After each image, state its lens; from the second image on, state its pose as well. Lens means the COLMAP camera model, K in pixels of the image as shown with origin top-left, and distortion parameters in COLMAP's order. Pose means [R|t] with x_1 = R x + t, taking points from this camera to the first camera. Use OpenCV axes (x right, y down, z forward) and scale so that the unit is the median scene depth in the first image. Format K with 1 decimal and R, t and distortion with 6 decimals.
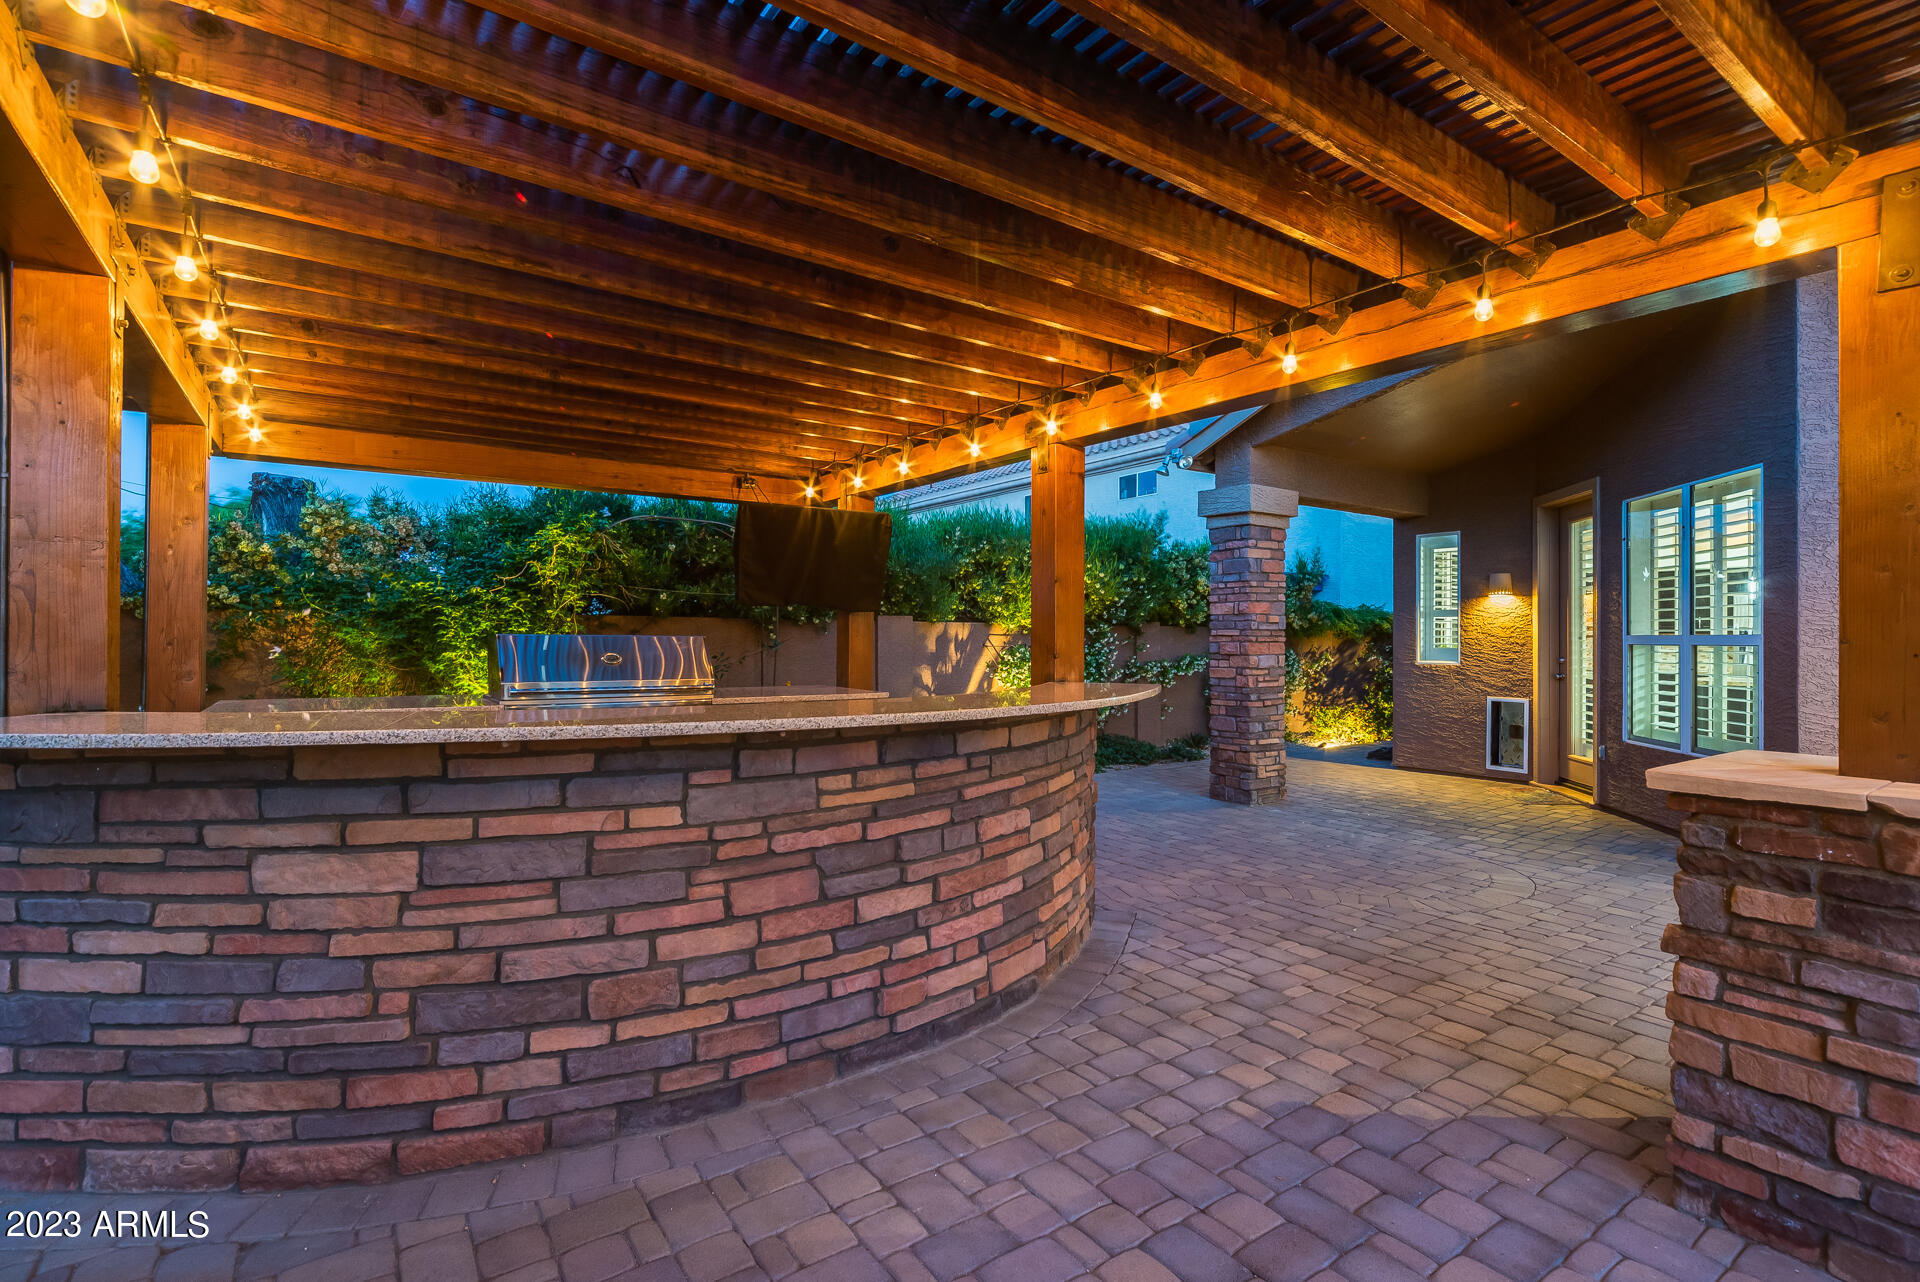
lens RADIAL K [[900.2, 0, 964.4], [0, 900.2, 632.7], [0, 0, 1]] dist [0.000255, -0.000756]
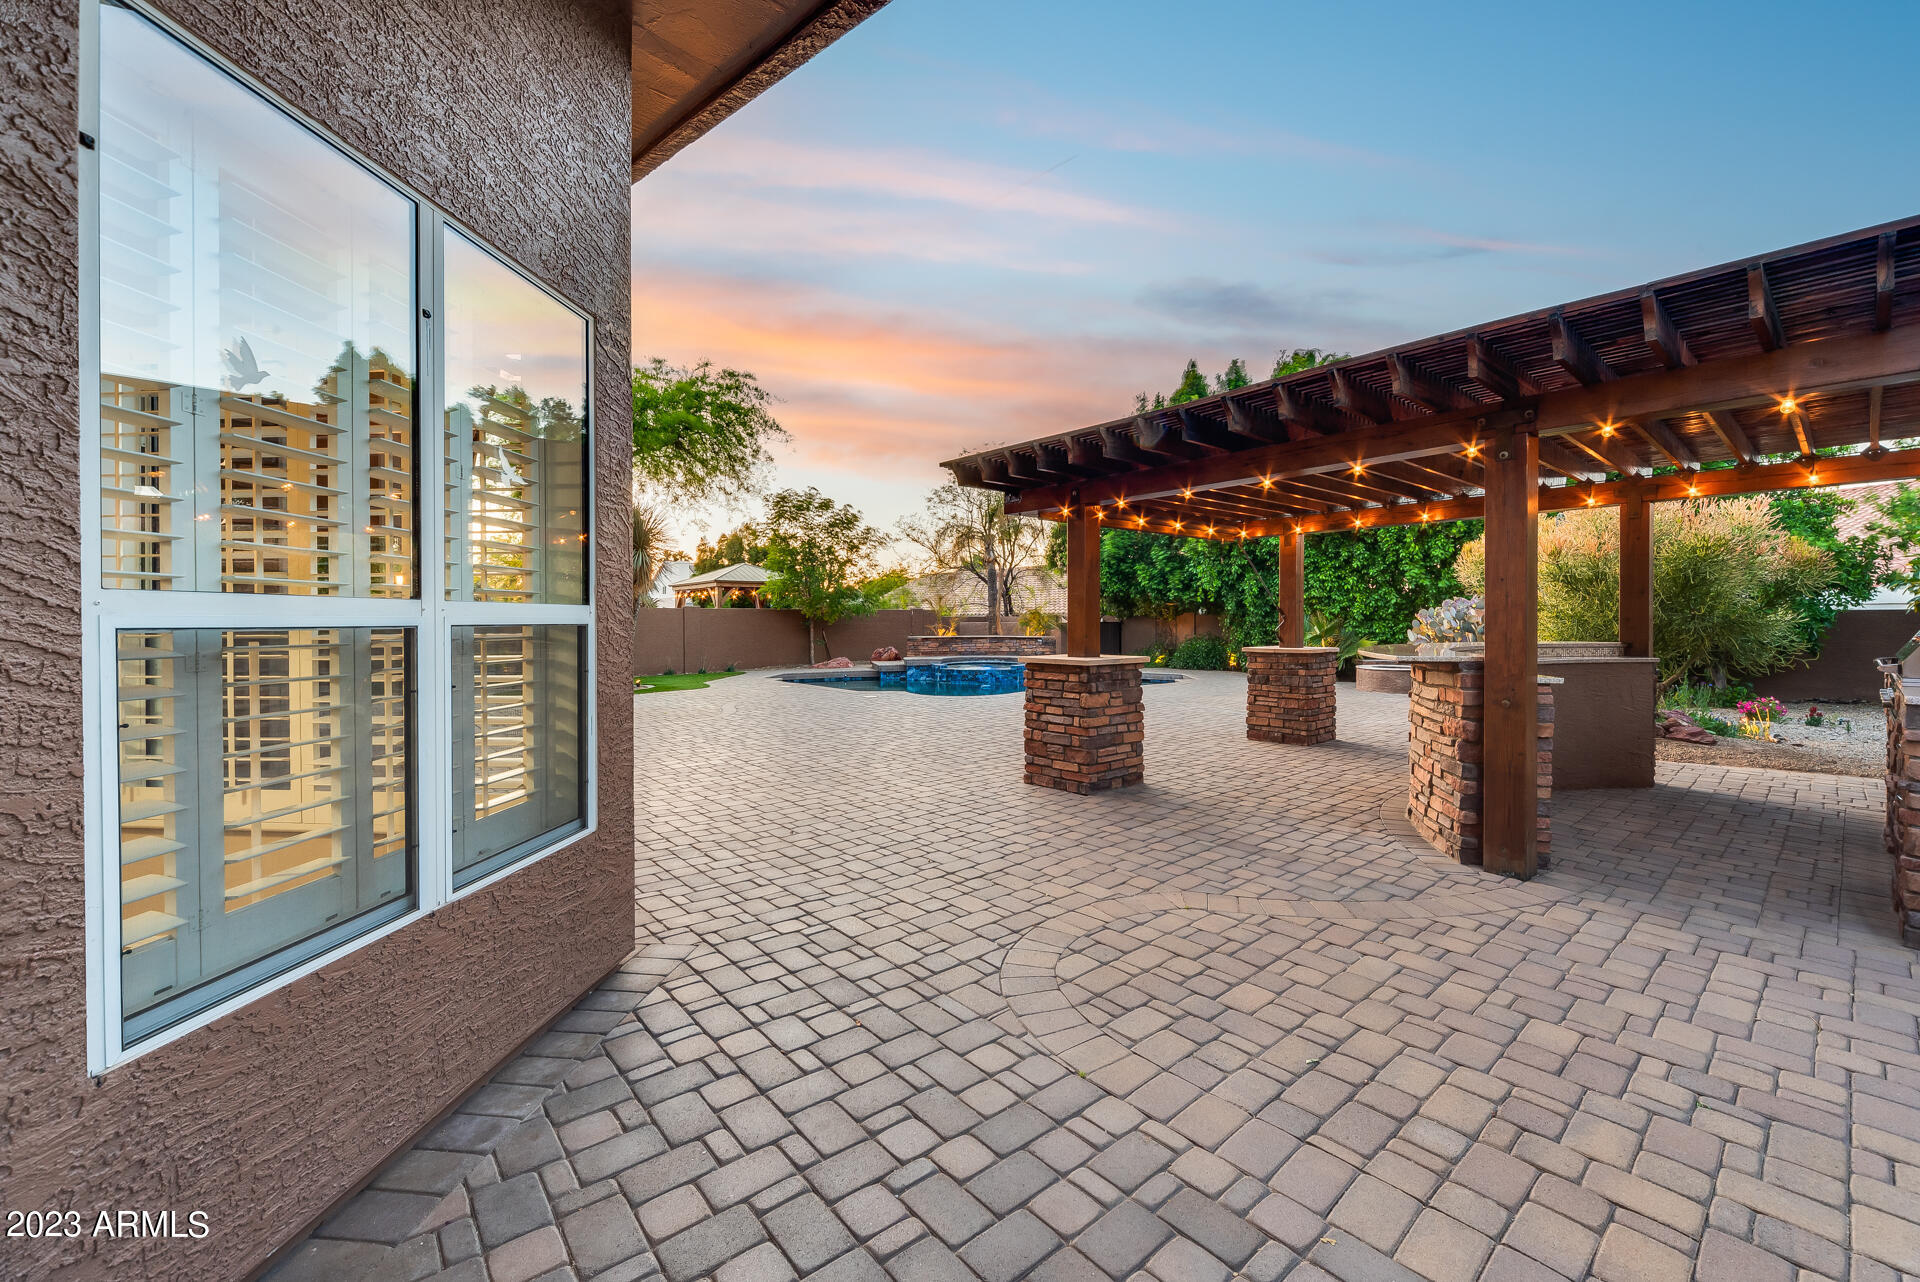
lens RADIAL K [[766.5, 0, 963.2], [0, 766.5, 622.7], [0, 0, 1]] dist [-0.000943, -0.000338]
pose [[-0.996124, -0.002501, -0.087928, 1.426419], [-0.002192, 0.999991, -0.003603, 0.028743], [0.087936, -0.003397, -0.996120, 3.175217]]
